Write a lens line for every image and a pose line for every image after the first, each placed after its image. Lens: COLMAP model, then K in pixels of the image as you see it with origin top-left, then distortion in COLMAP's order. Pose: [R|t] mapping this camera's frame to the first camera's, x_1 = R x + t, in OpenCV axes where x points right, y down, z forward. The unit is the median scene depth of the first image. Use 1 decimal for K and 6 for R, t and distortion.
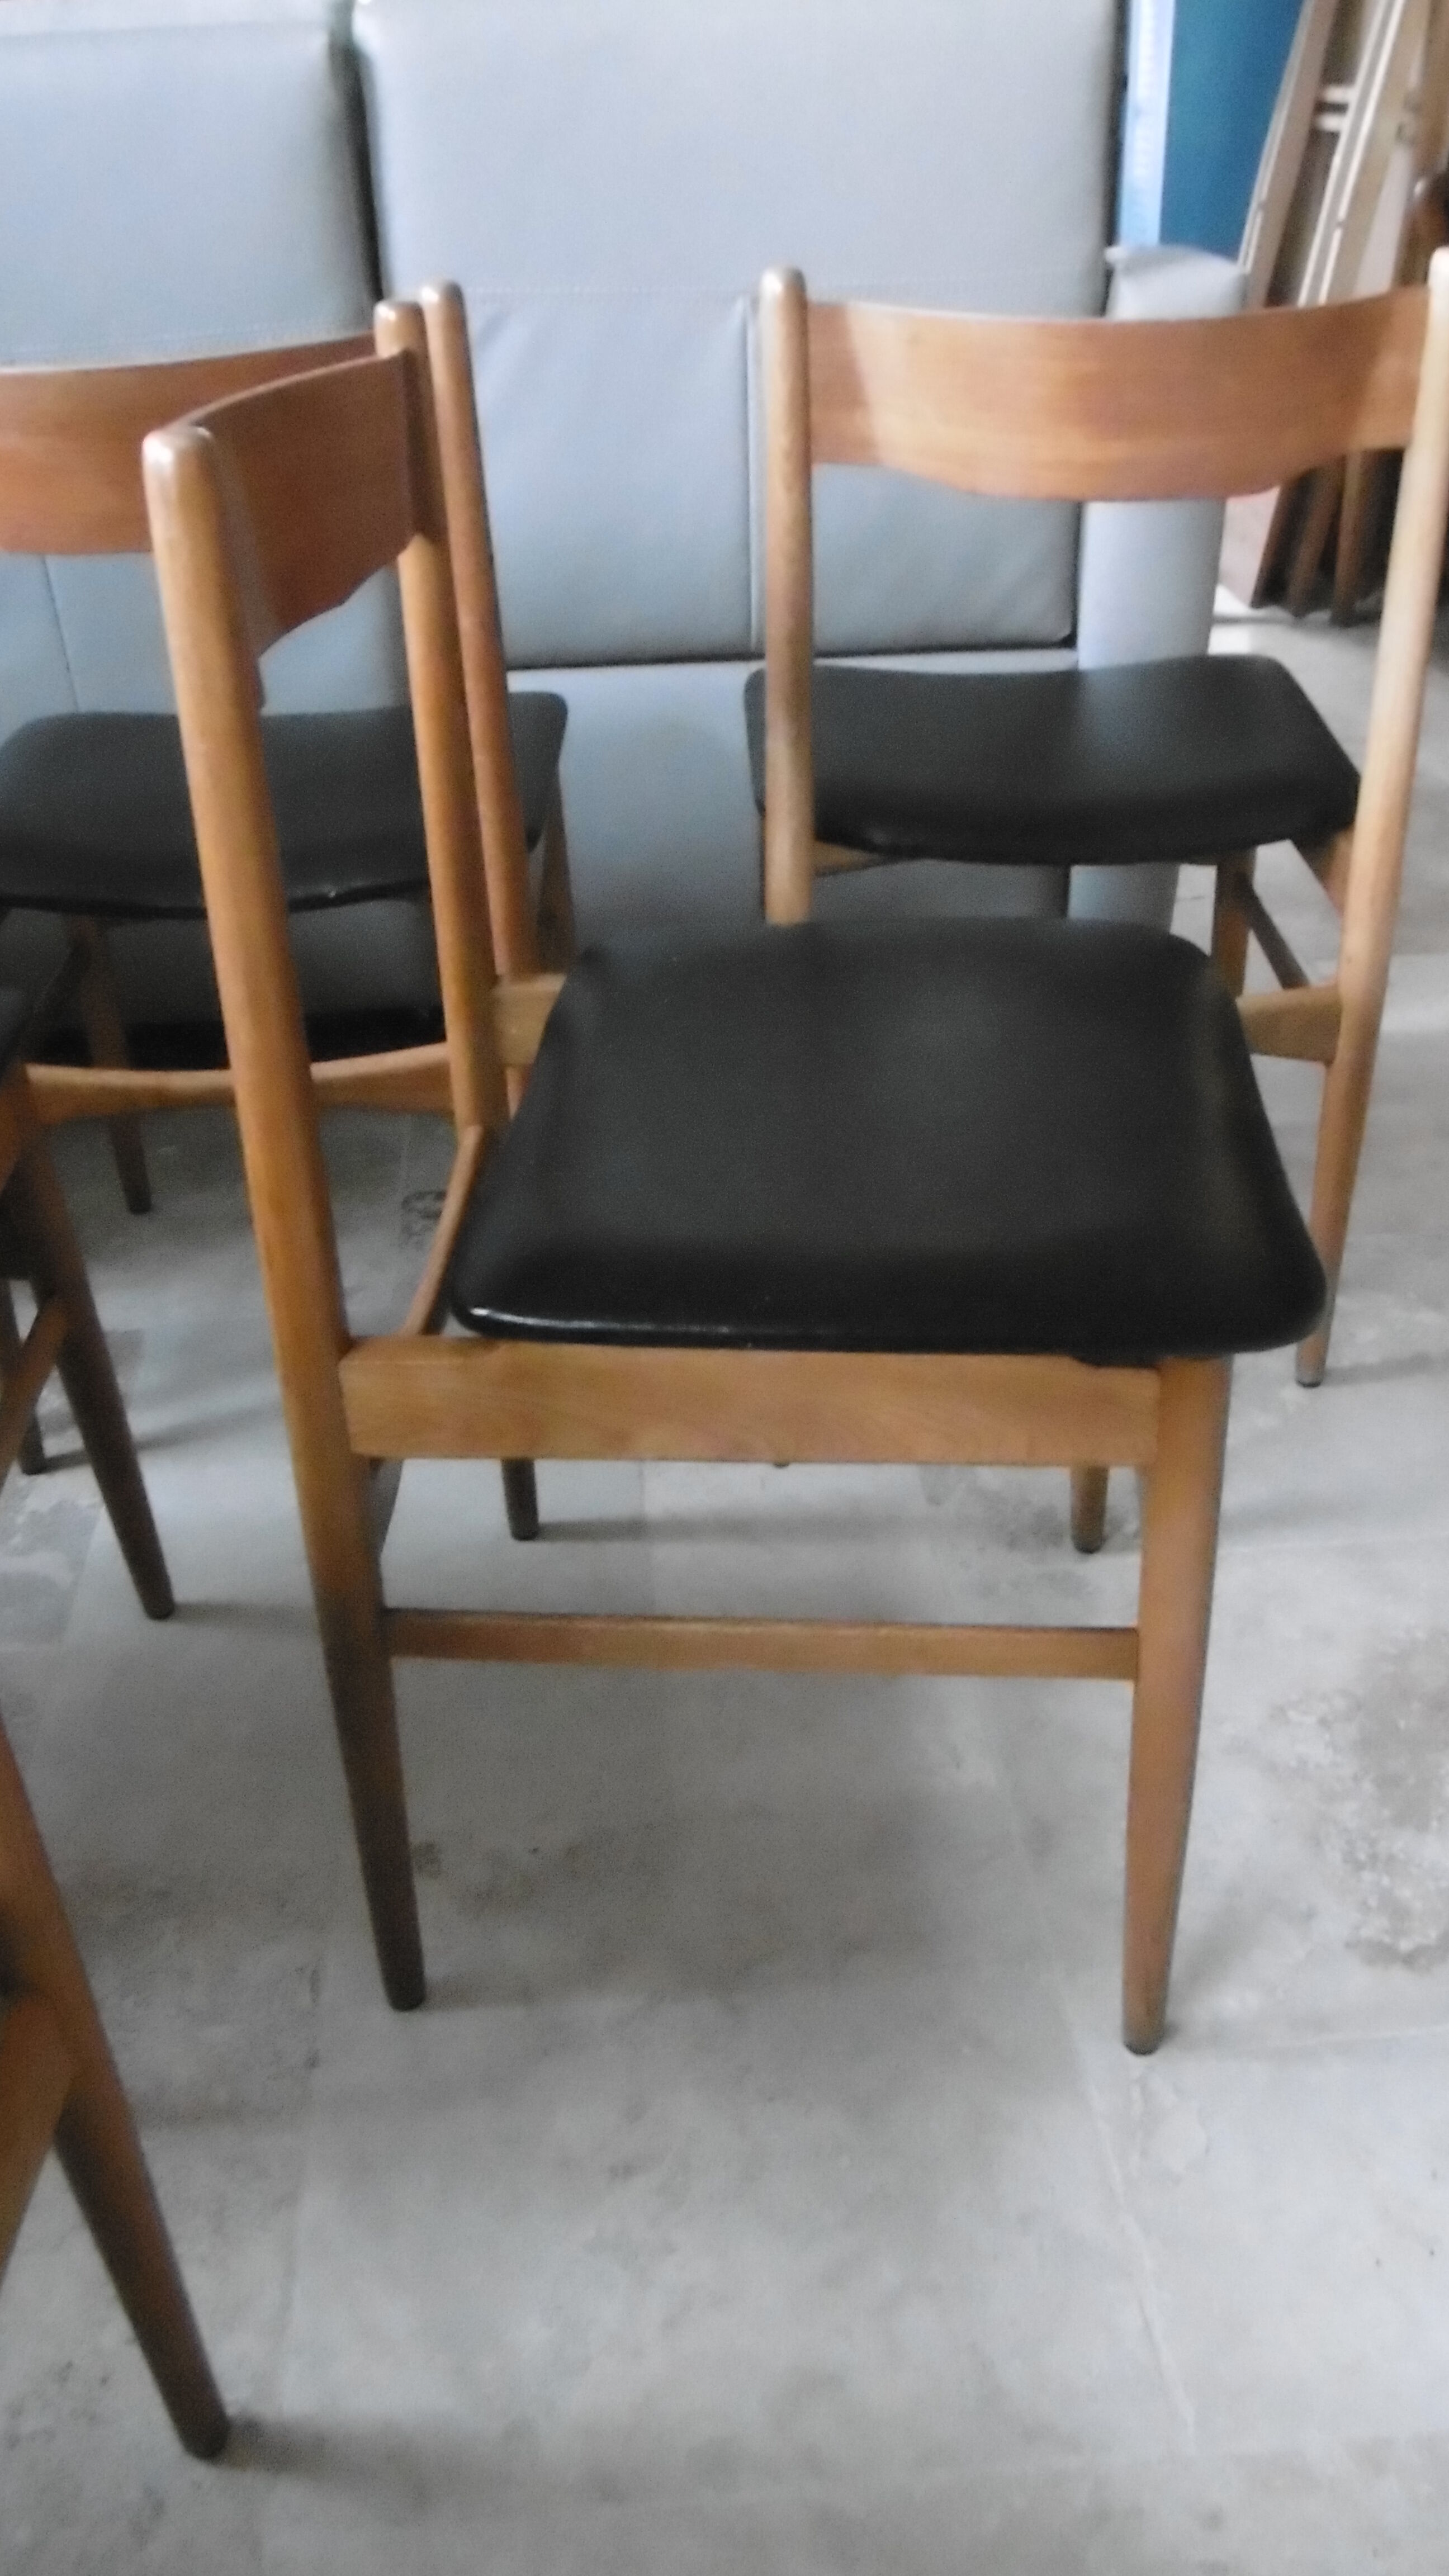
lens RADIAL K [[2114.6, 0, 724.5], [0, 2114.6, 1288.0], [0, 0, 1]] dist [-0.021742, 0.005071]
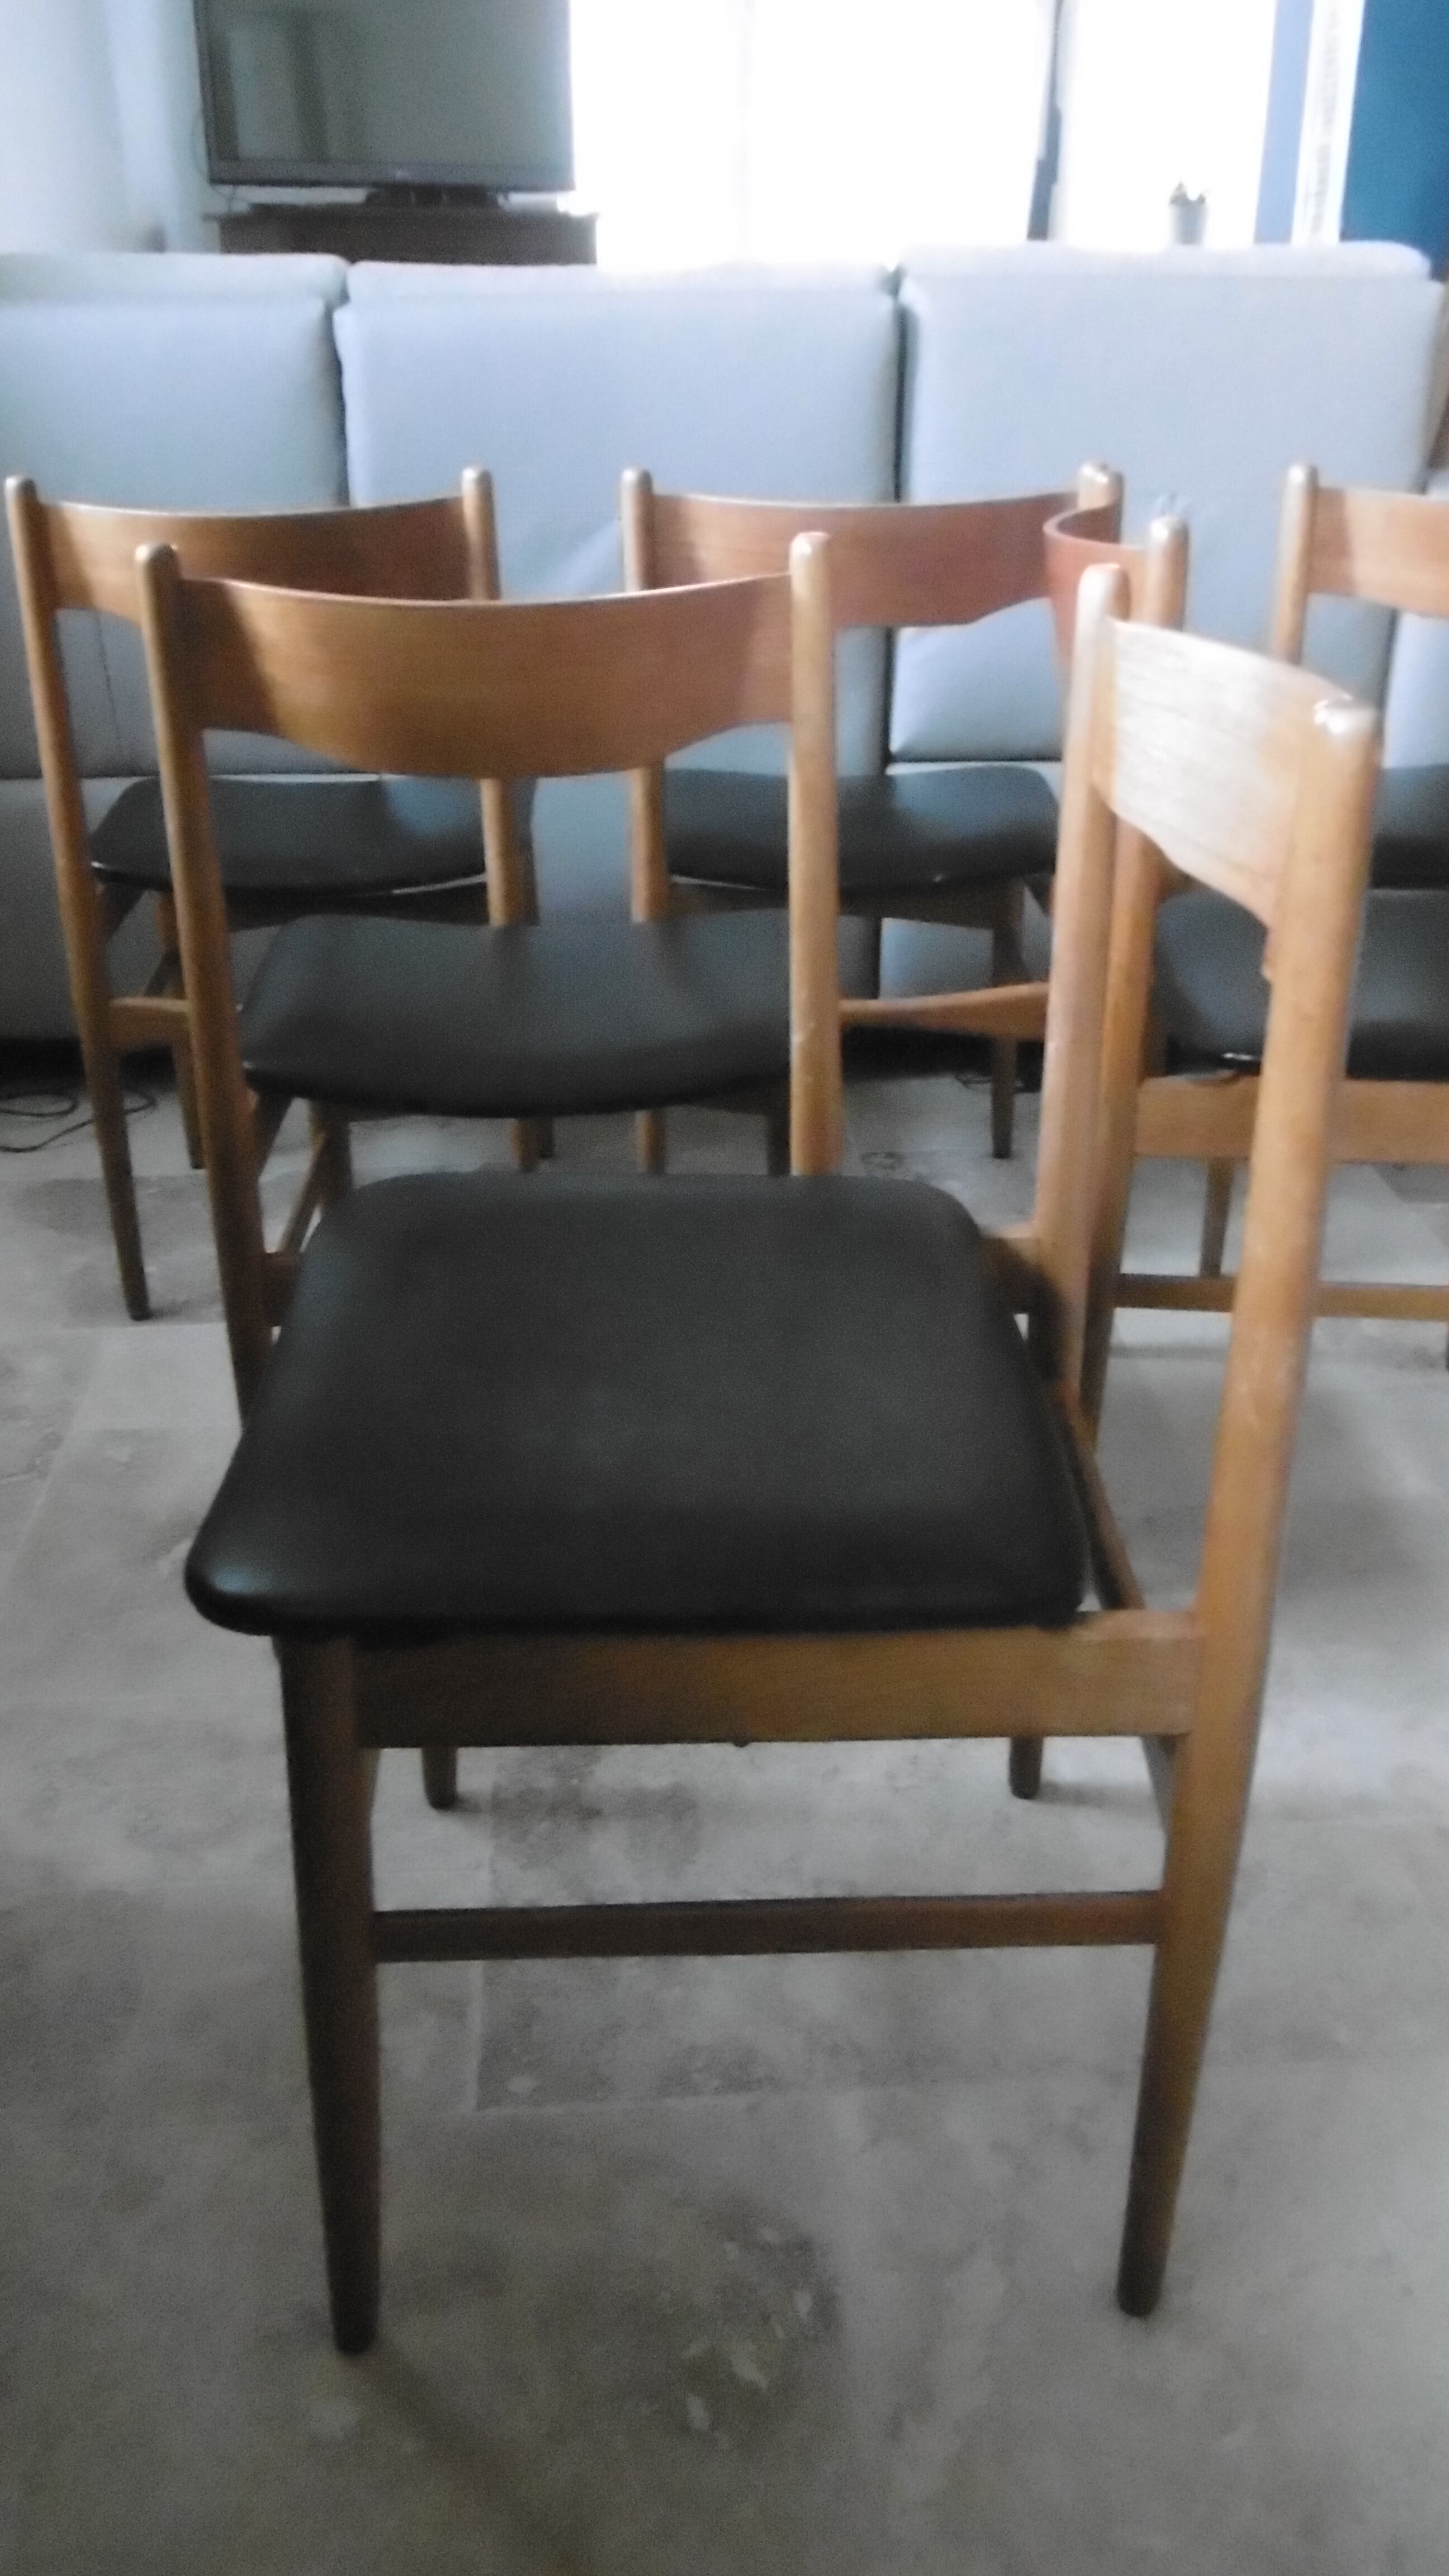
lens RADIAL K [[2114.6, 0, 724.5], [0, 2114.6, 1288.0], [0, 0, 1]] dist [-0.021742, 0.005071]
pose [[0.999340, 0.035861, 0.005752, -0.331026], [-0.035140, 0.994724, -0.096381, 0.231124], [-0.009178, 0.096115, 0.995328, -0.388369]]
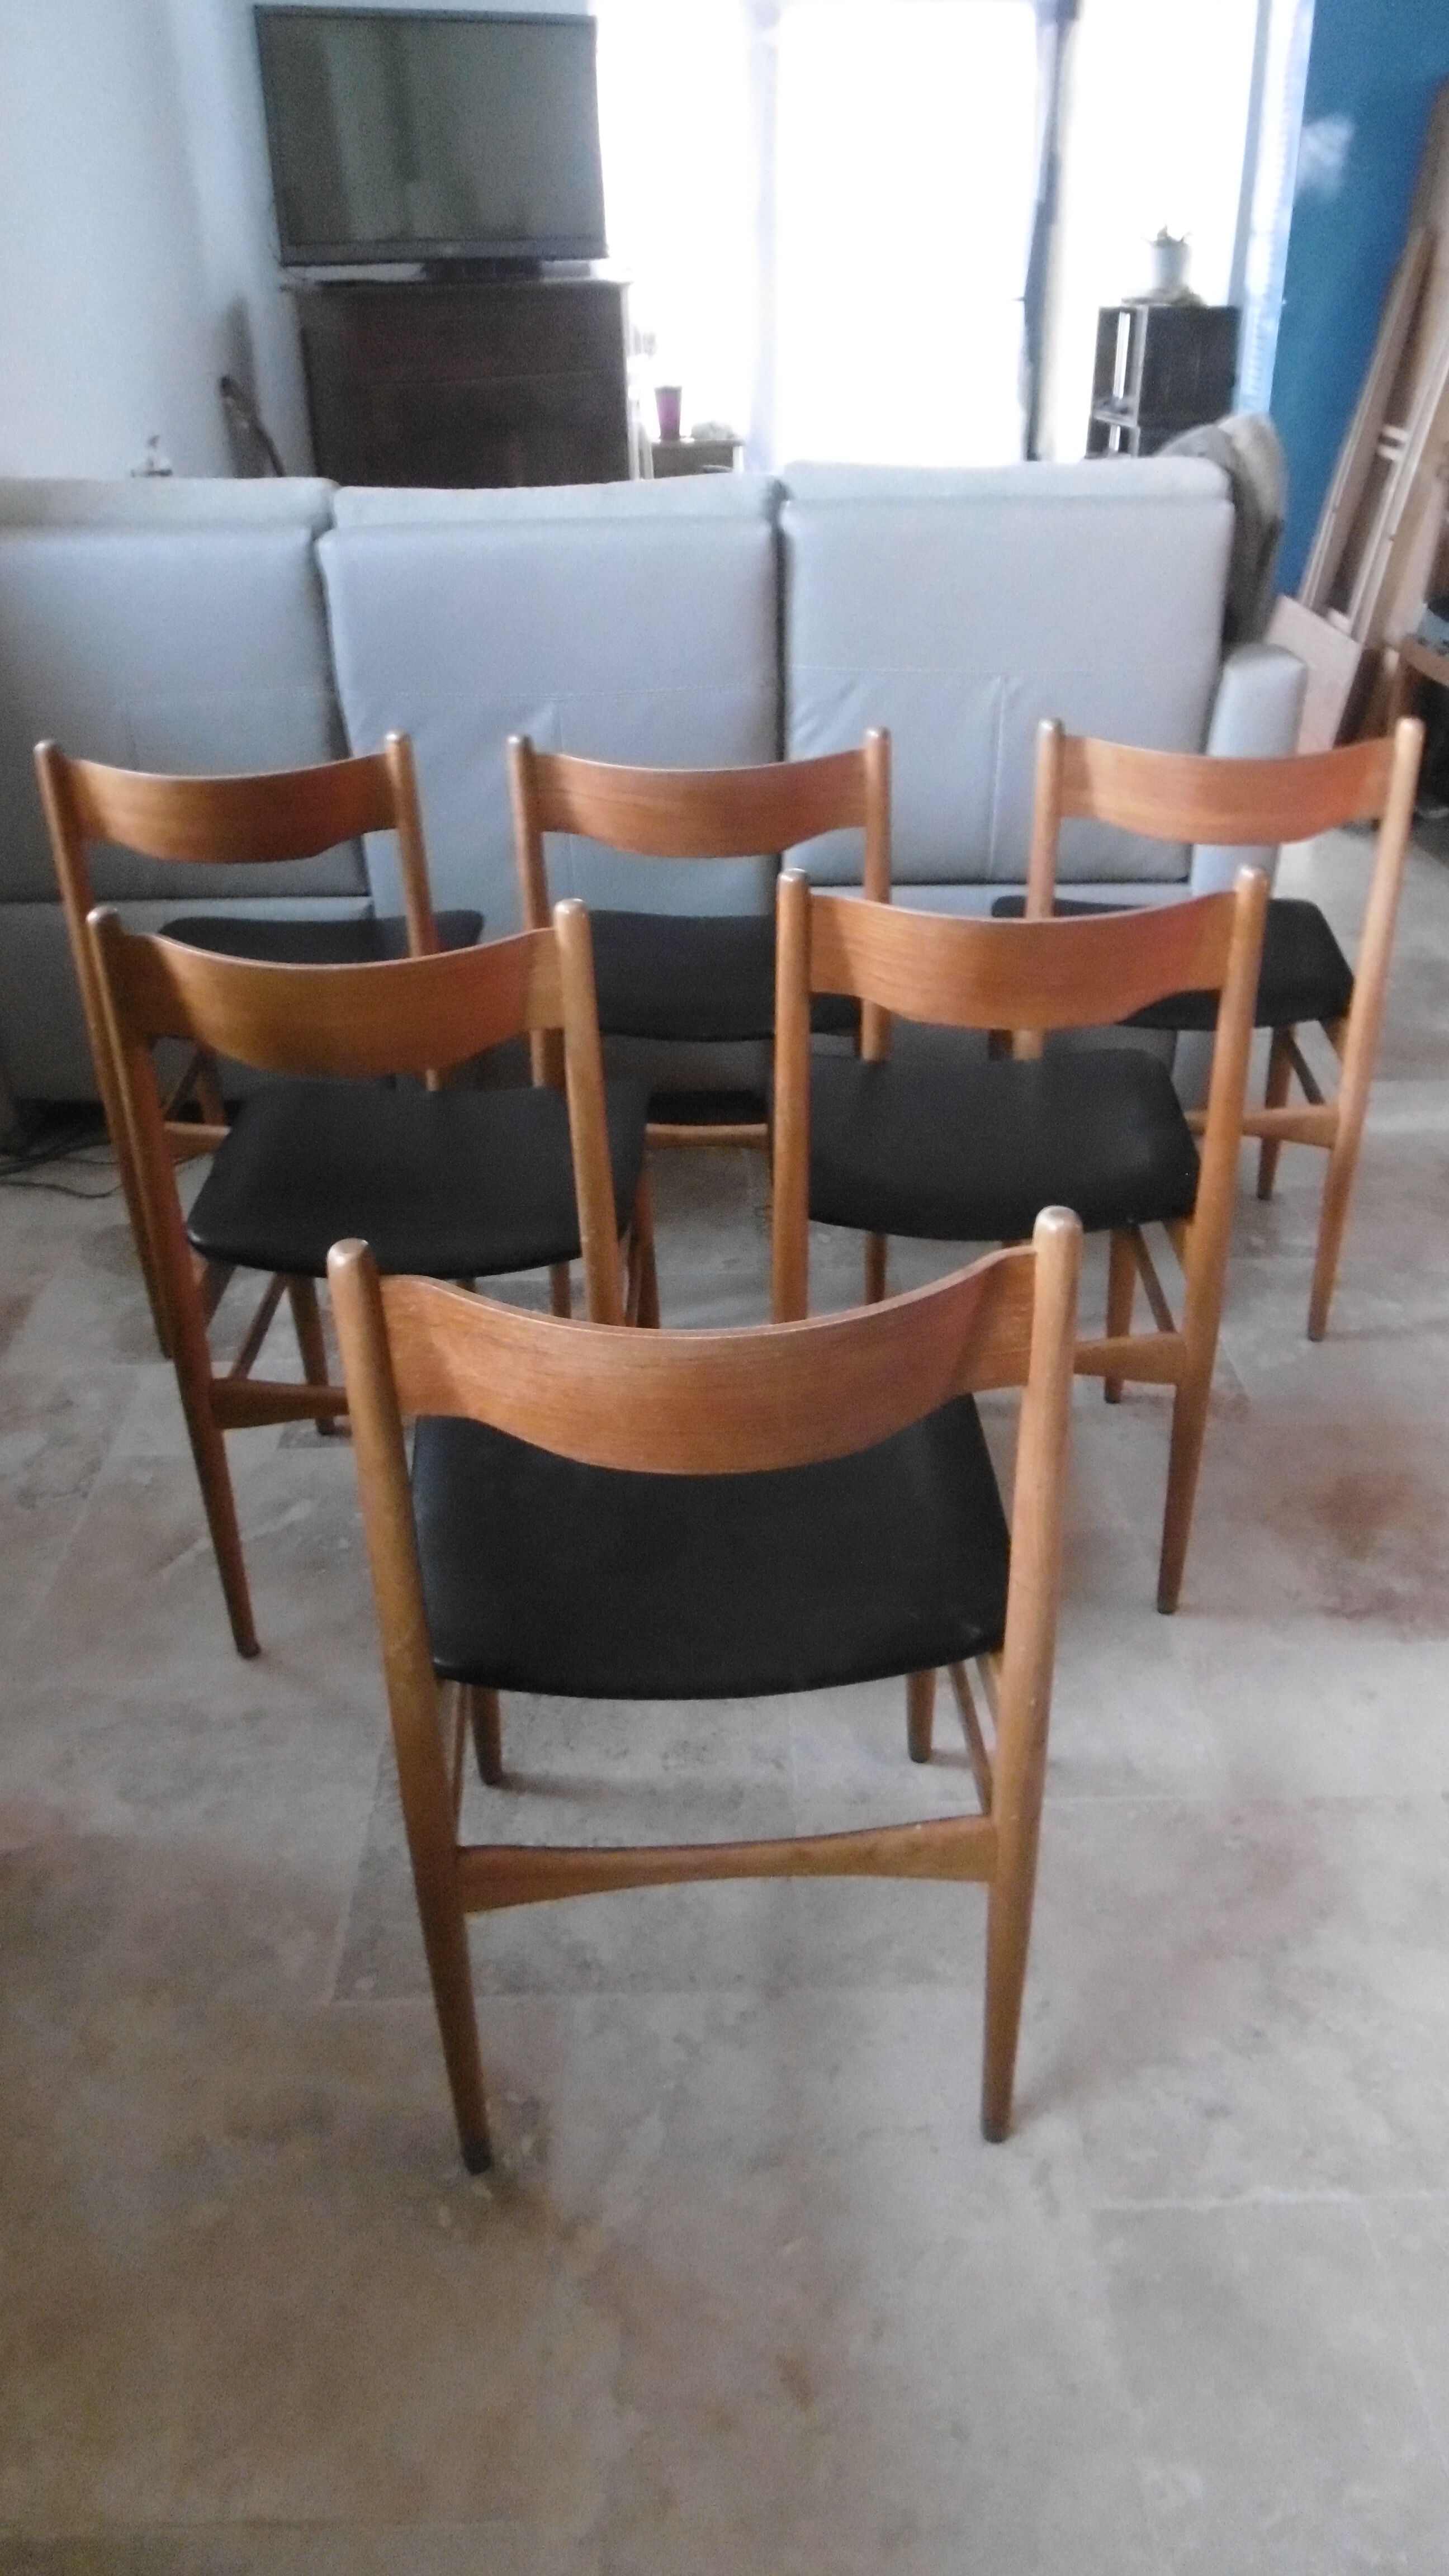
lens RADIAL K [[1942.3, 0, 724.5], [0, 1942.3, 1288.0], [0, 0, 1]] dist [0.007261, 0.001985]
pose [[0.997943, 0.045351, -0.045318, -0.145098], [-0.046482, 0.998626, -0.024214, 0.074992], [0.044157, 0.026271, 0.998679, -0.663105]]
